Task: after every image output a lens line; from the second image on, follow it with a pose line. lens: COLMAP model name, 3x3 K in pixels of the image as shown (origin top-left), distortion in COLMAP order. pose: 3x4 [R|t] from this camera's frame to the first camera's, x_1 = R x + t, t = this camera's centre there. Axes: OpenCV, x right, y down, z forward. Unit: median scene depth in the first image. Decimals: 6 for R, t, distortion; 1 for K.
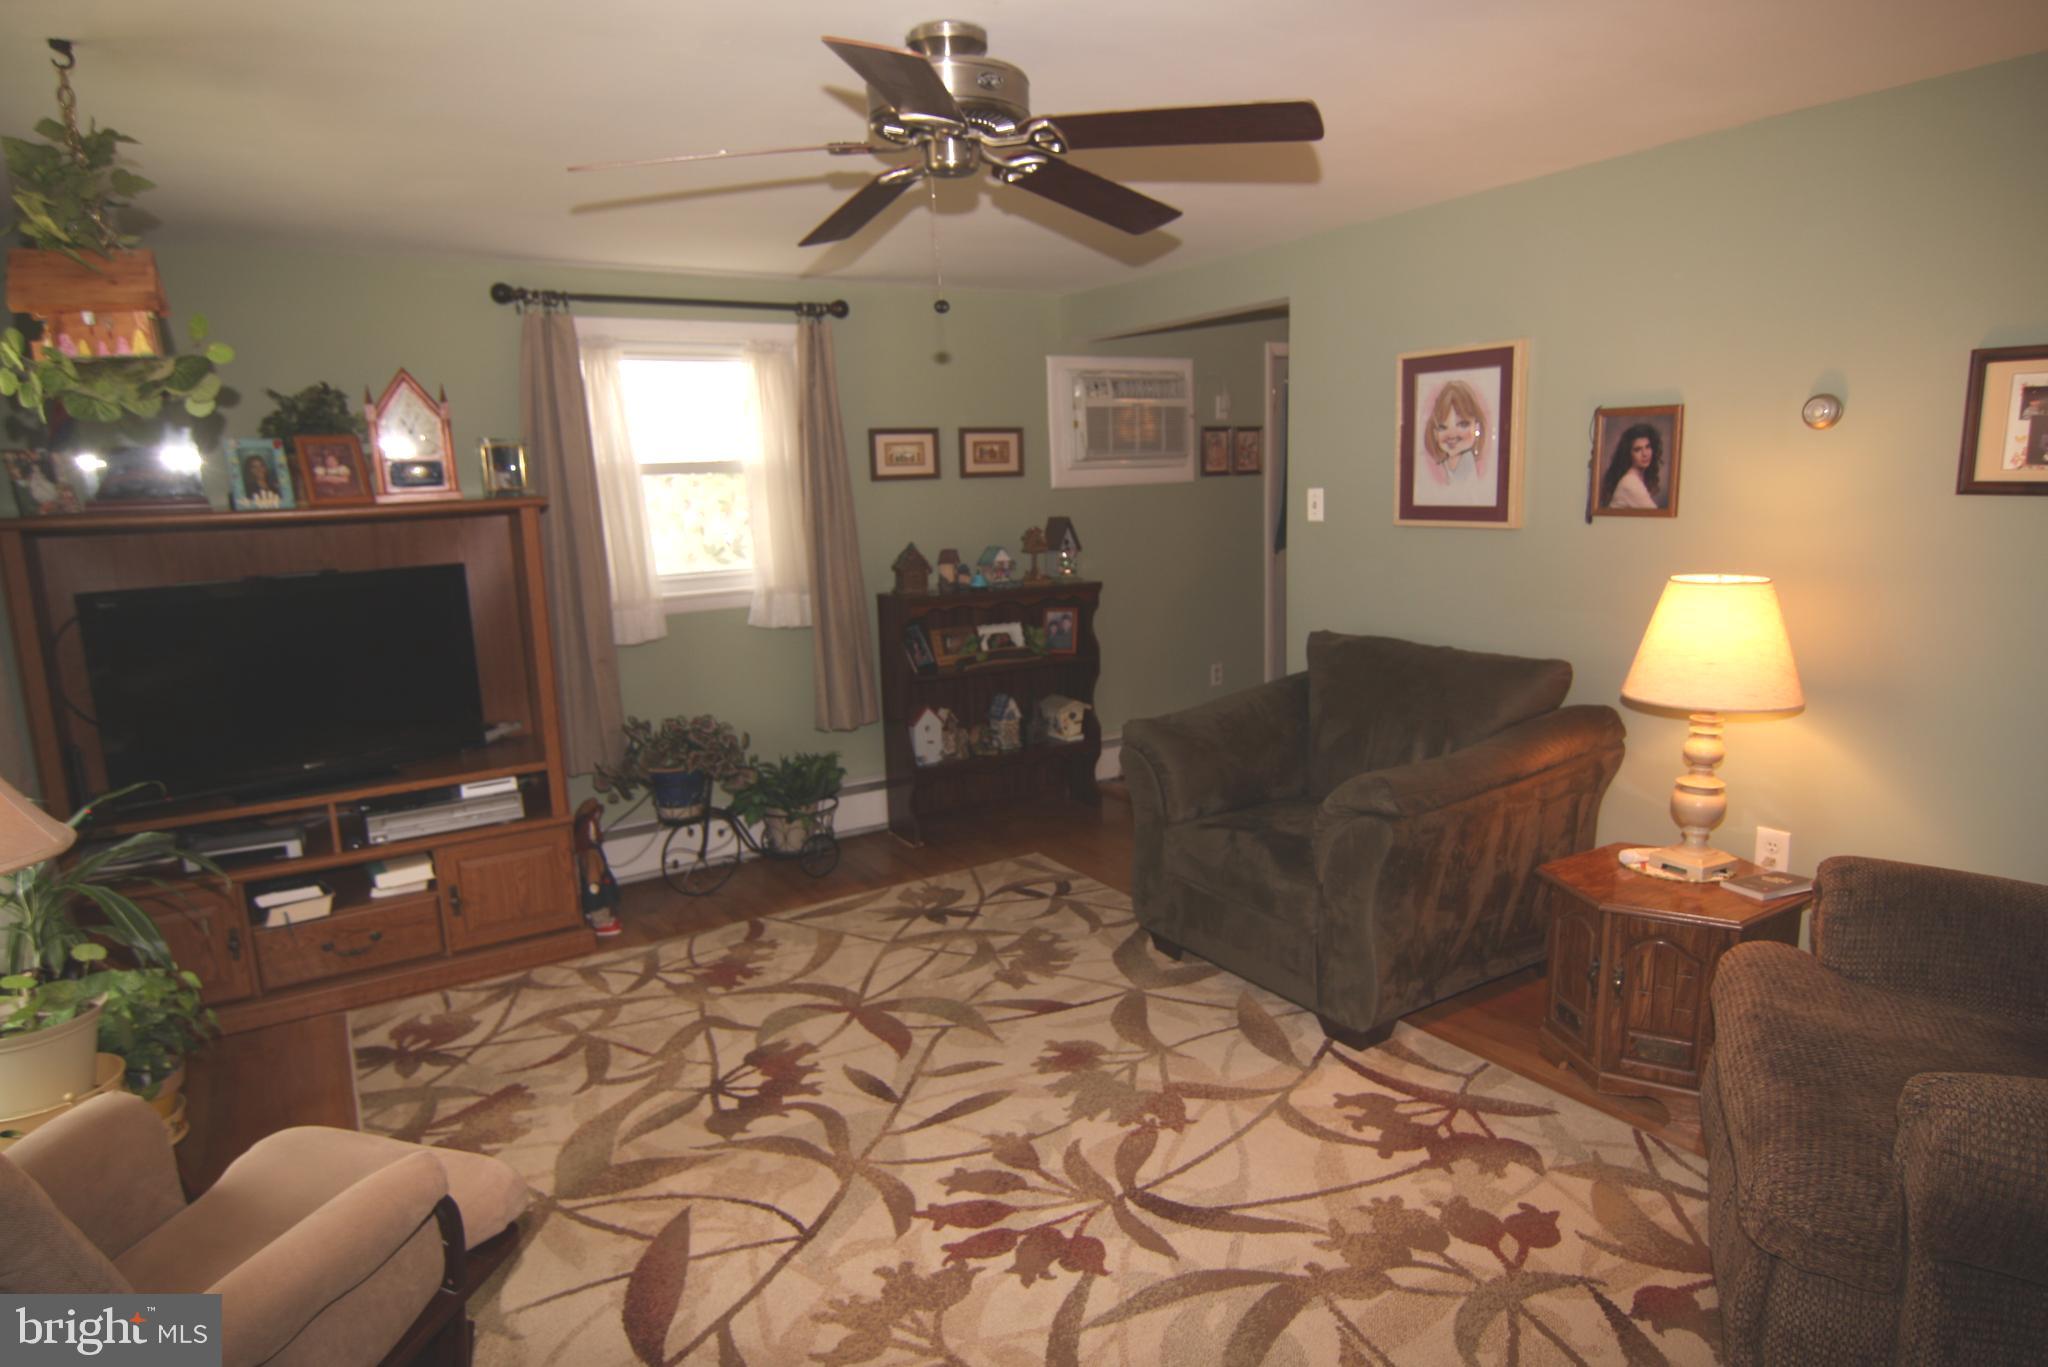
lens RADIAL K [[1176.6, 0, 1028.7], [0, 1176.6, 684.8], [0, 0, 1]] dist [-0.008020, -0.010242]
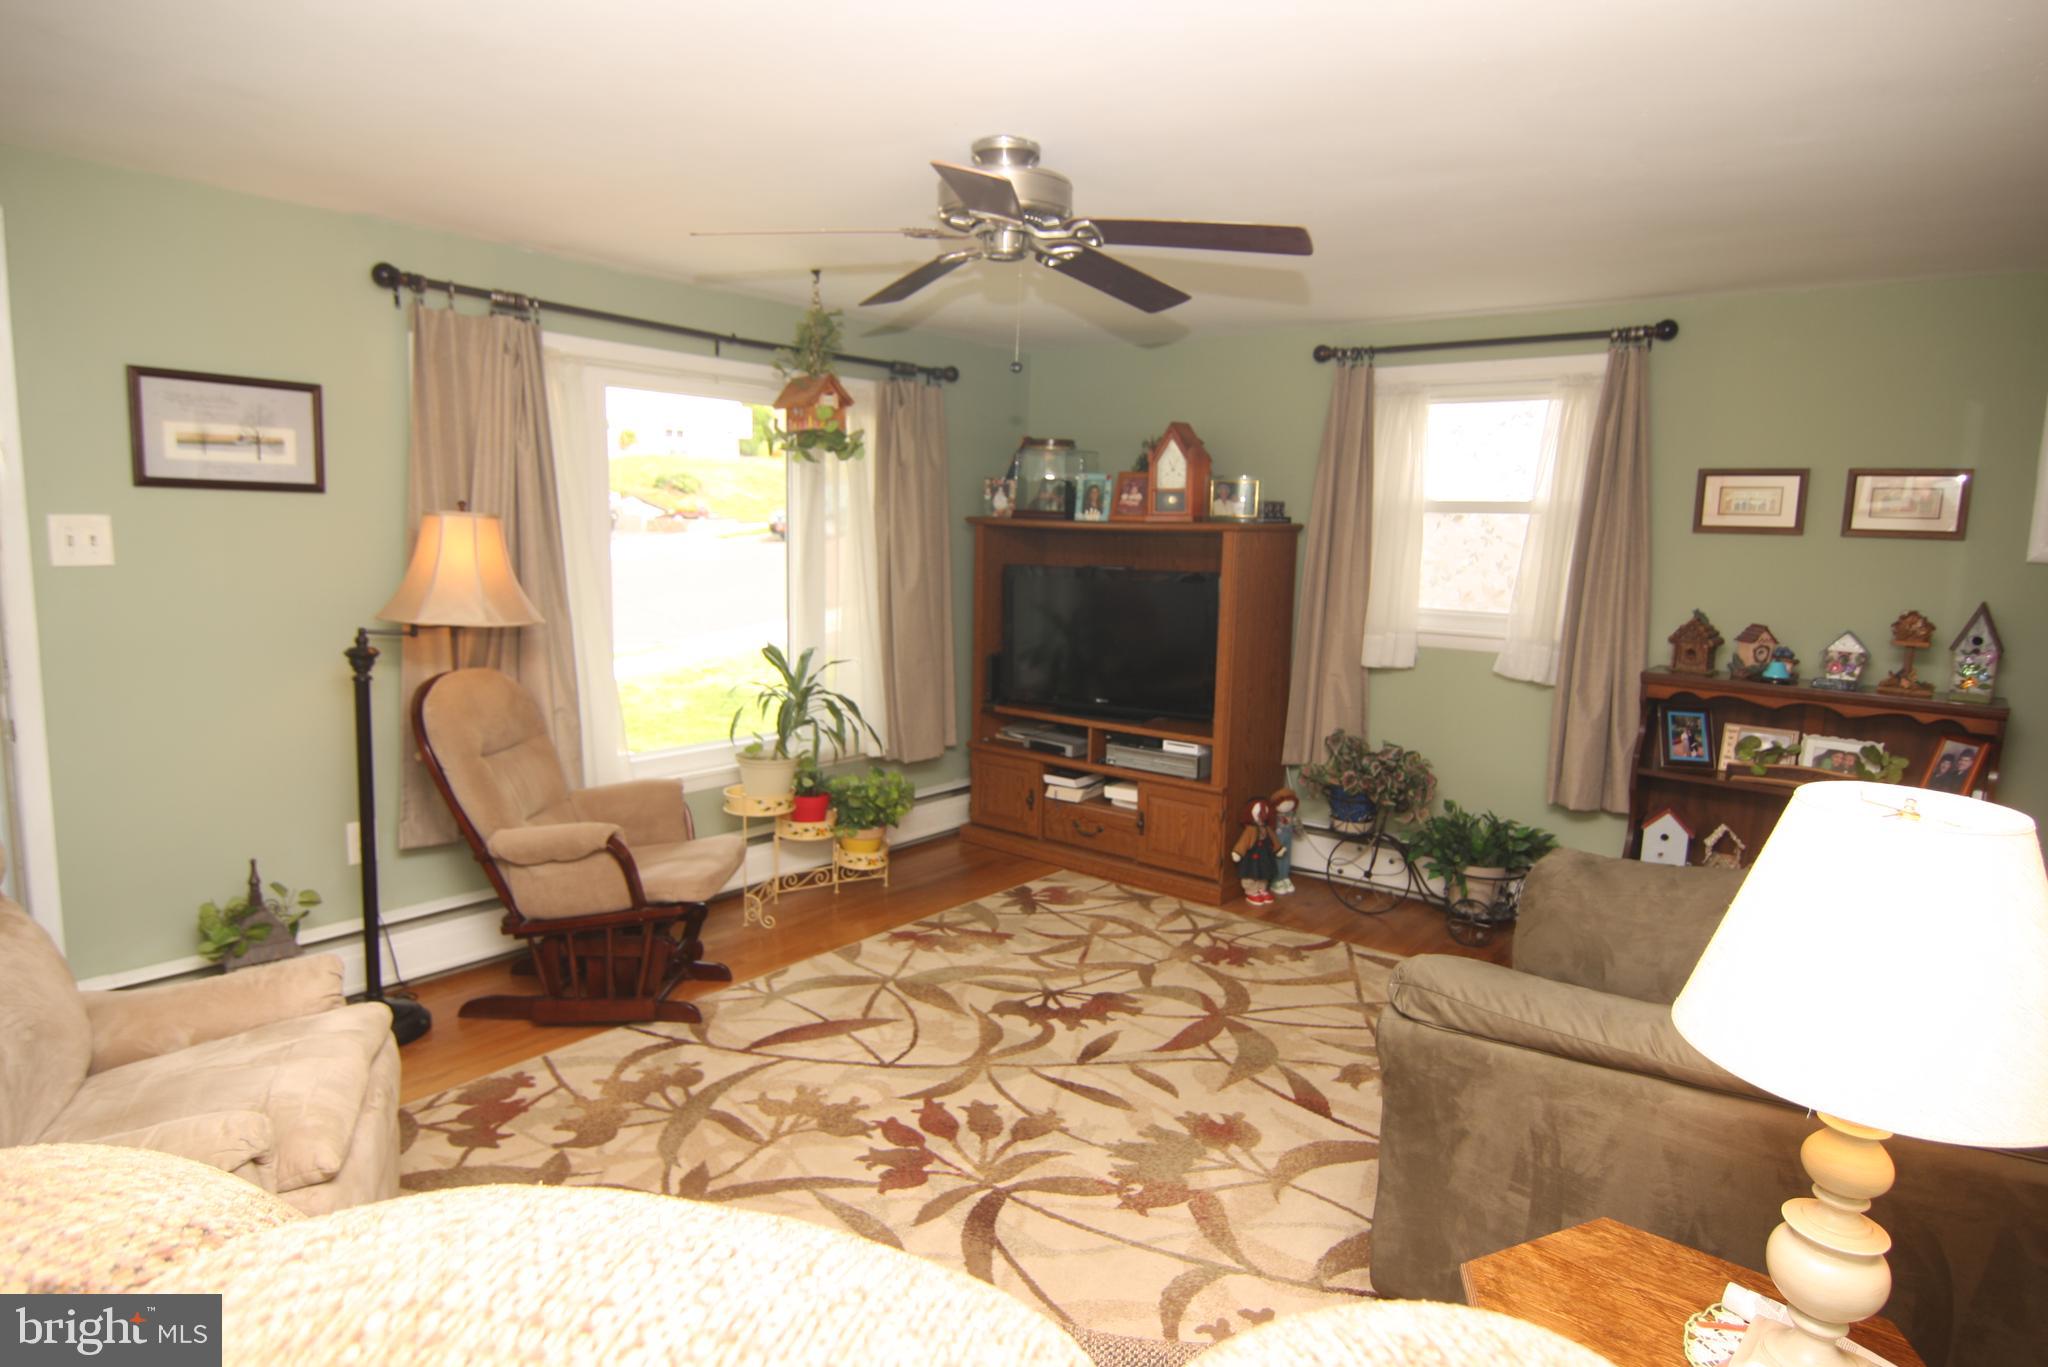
lens RADIAL K [[1176.6, 0, 1028.3], [0, 1176.6, 685.5], [0, 0, 1]] dist [-0.008020, -0.010242]
pose [[0.322170, 0.172549, -0.930824, 0.726524], [-0.201894, 0.973152, 0.110518, -0.094004], [0.924903, 0.152322, 0.348357, 0.429891]]
